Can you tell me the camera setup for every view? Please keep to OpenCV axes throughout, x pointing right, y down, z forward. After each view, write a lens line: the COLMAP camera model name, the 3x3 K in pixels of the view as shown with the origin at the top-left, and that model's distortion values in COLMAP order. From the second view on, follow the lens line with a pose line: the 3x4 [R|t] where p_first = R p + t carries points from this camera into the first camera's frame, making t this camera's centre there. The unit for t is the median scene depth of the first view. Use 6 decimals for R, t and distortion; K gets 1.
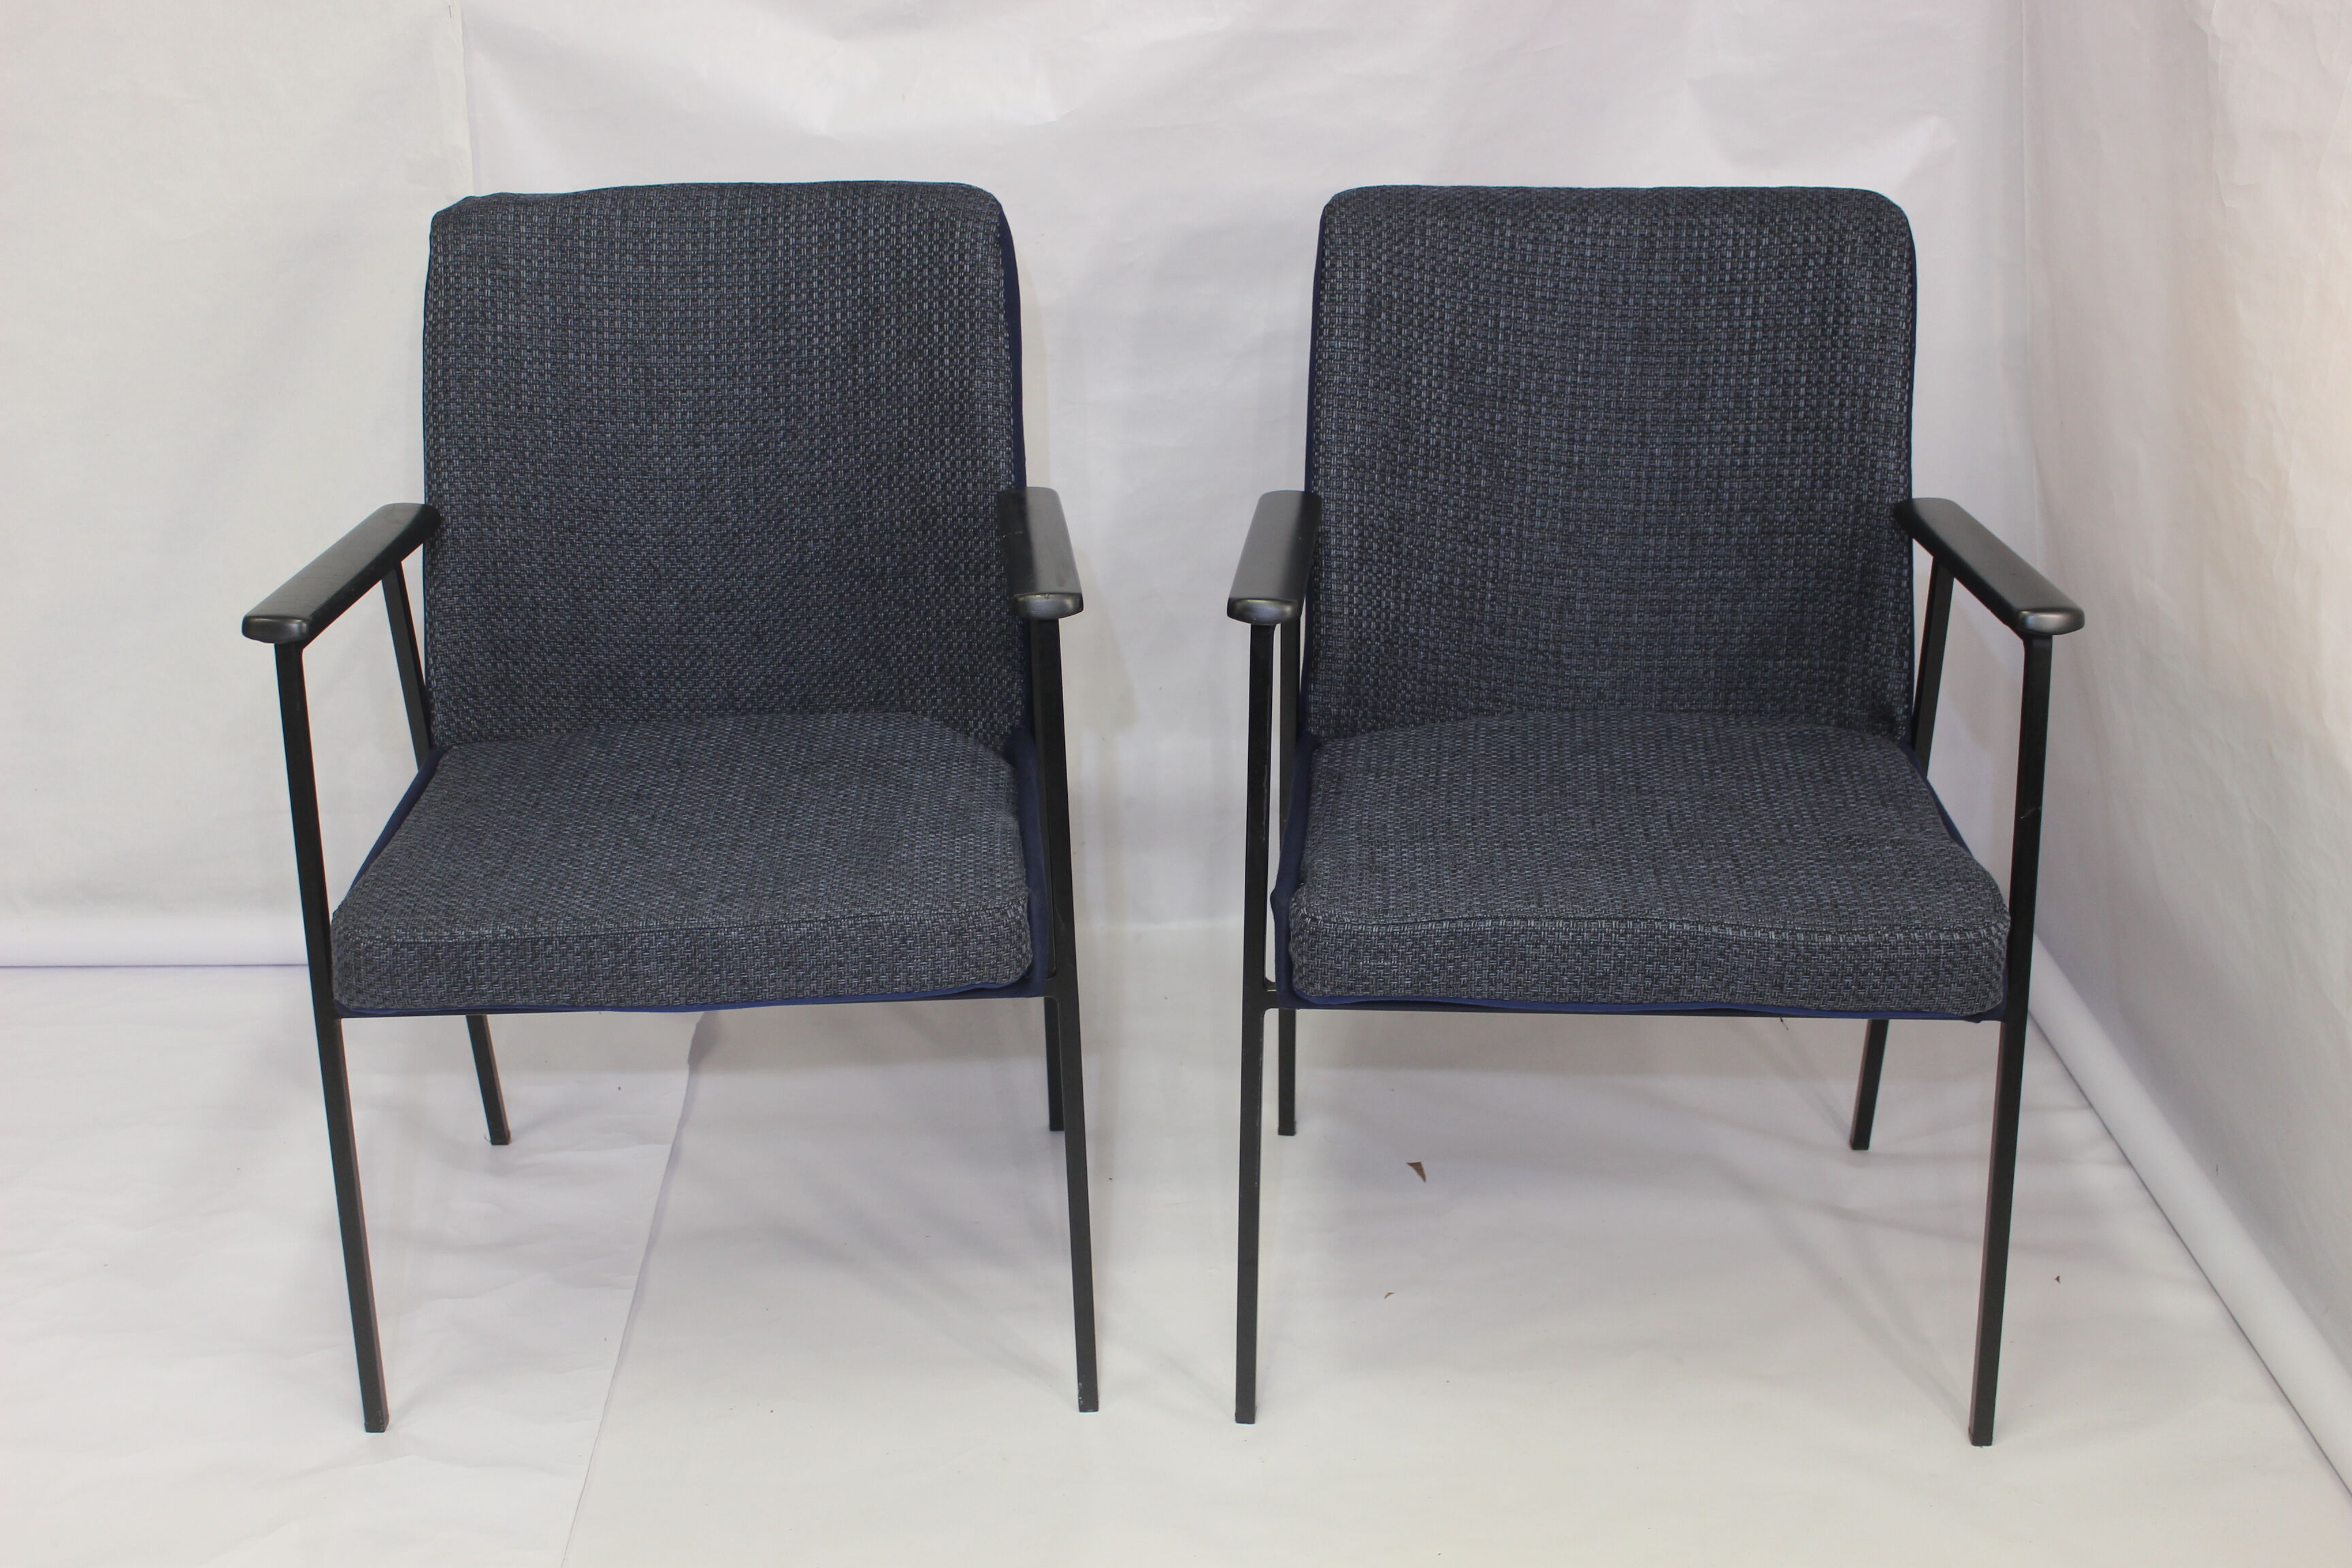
lens RADIAL K [[2679.4, 0, 1176.0], [0, 2679.4, 784.0], [0, 0, 1]] dist [-0.078320, 0.013315]
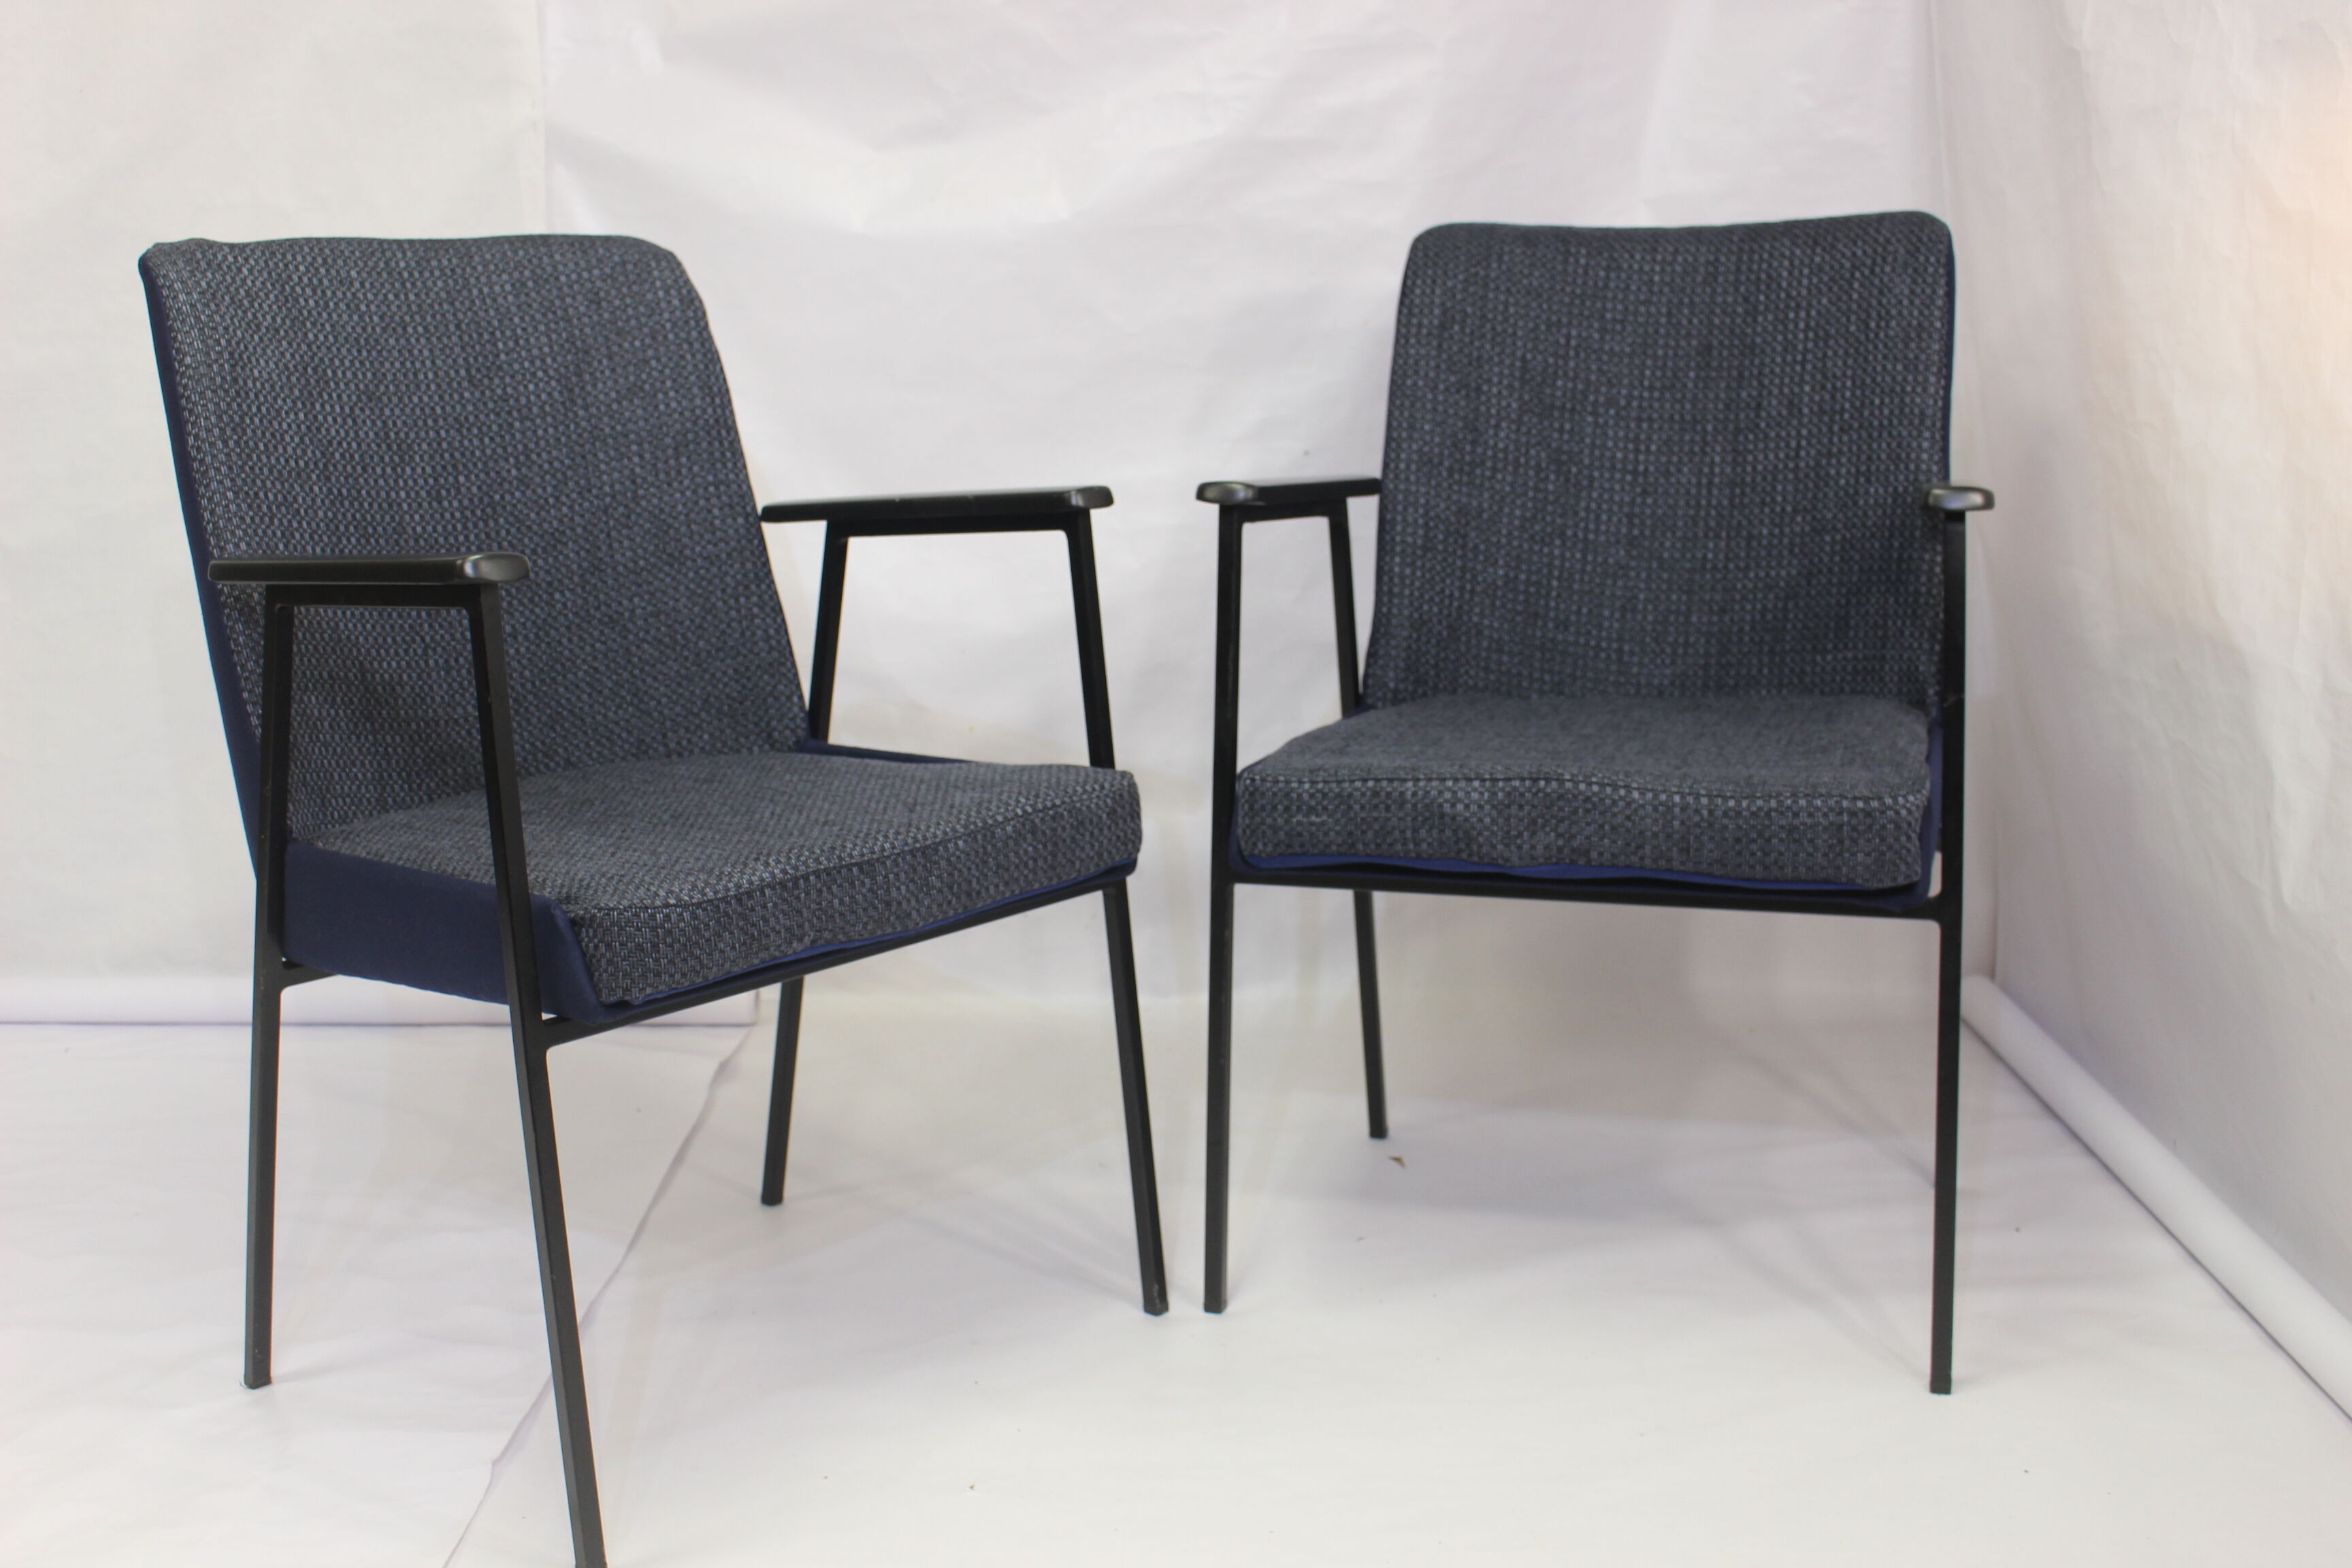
lens RADIAL K [[2566.2, 0, 1211.1], [0, 2566.2, 764.9], [0, 0, 1]] dist [-0.019723, -0.209187]
pose [[0.969139, 0.040480, -0.243168, 0.240478], [-0.087955, 0.978282, -0.187690, 0.203493], [0.230289, 0.203286, 0.951652, 0.015442]]
